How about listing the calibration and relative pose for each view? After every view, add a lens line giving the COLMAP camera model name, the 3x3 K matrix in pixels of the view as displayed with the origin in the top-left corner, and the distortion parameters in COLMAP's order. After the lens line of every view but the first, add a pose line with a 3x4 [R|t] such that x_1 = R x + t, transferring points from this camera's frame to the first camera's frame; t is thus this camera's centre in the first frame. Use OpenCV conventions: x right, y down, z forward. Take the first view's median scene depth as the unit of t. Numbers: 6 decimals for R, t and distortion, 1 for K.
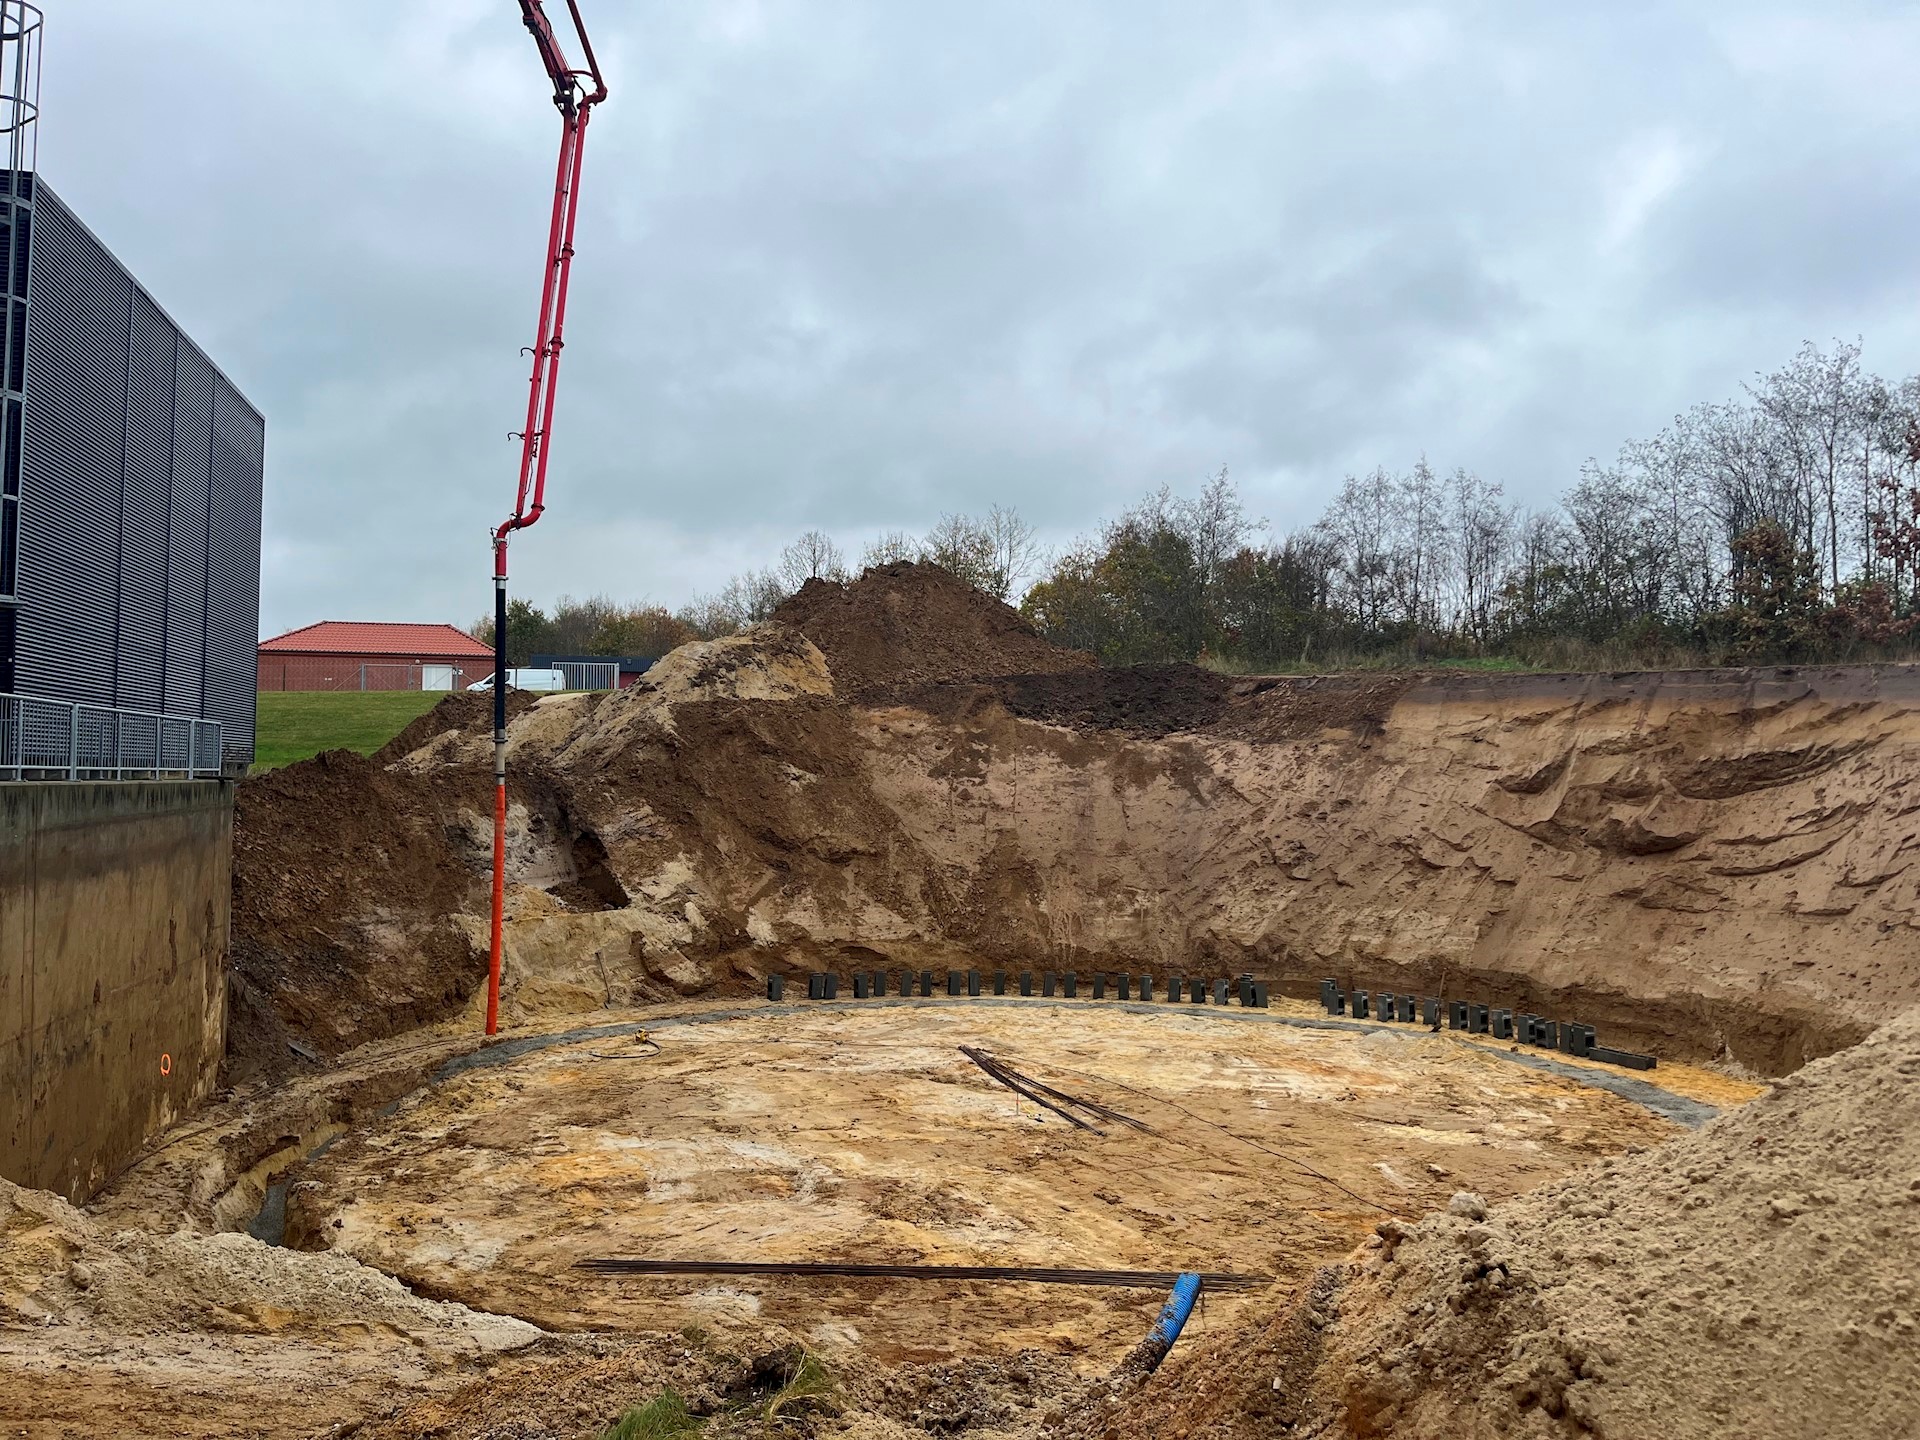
lens RADIAL K [[1438.9, 0, 971.7], [0, 1438.9, 720.5], [0, 0, 1]] dist [0.069592, -0.094487]
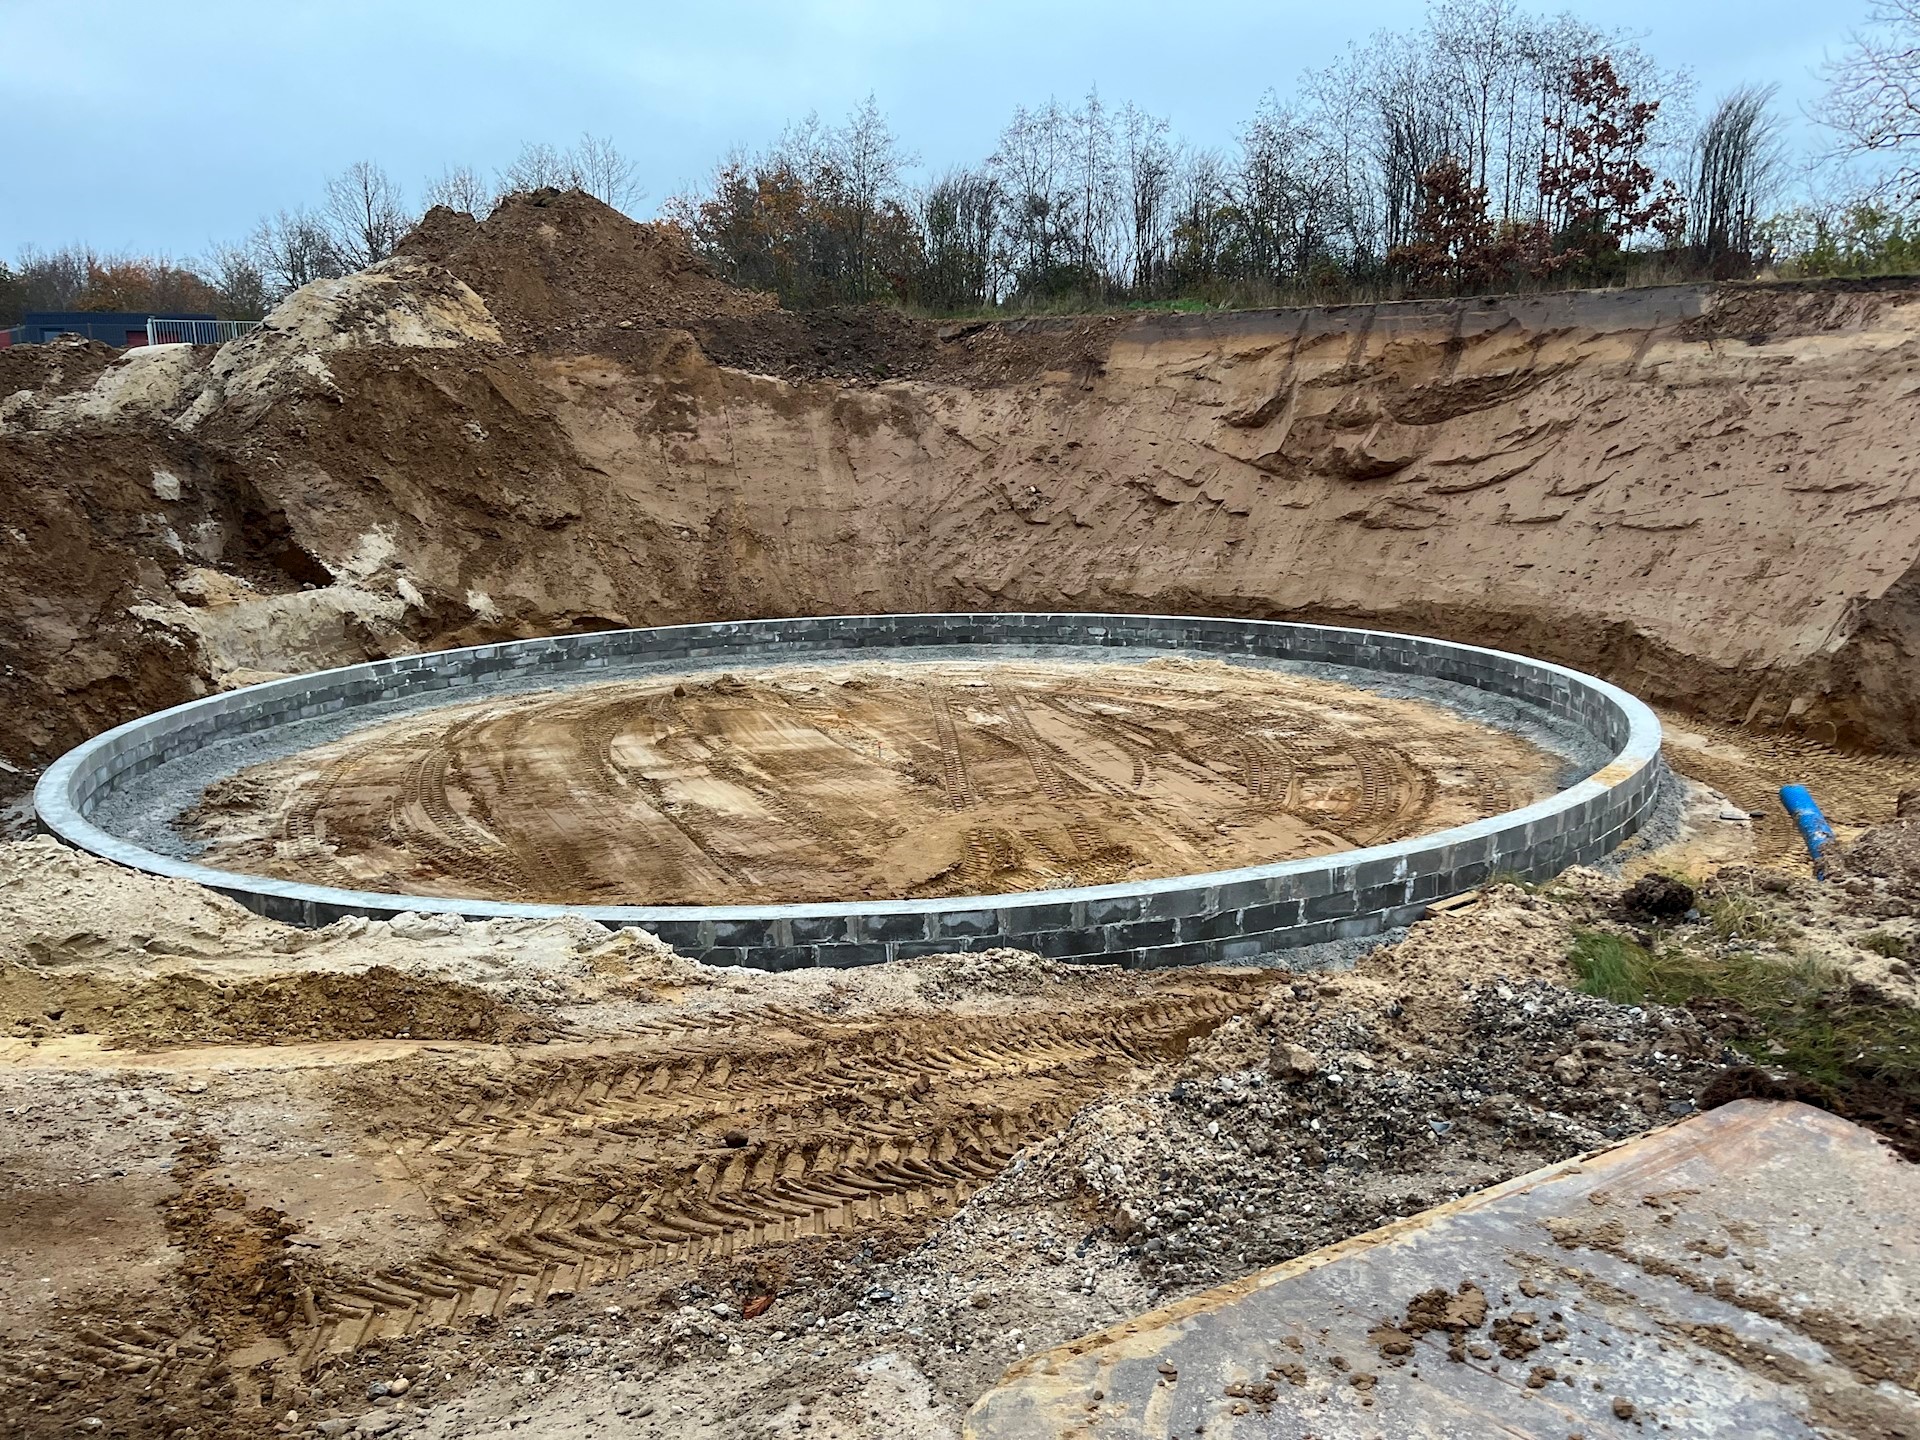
lens RADIAL K [[1438.9, 0, 971.7], [0, 1438.9, 720.5], [0, 0, 1]] dist [0.069592, -0.094487]
pose [[0.955907, -0.083764, 0.281470, -0.113502], [0.019142, 0.974192, 0.224907, 0.016528], [-0.293045, -0.209602, 0.932841, 0.041930]]
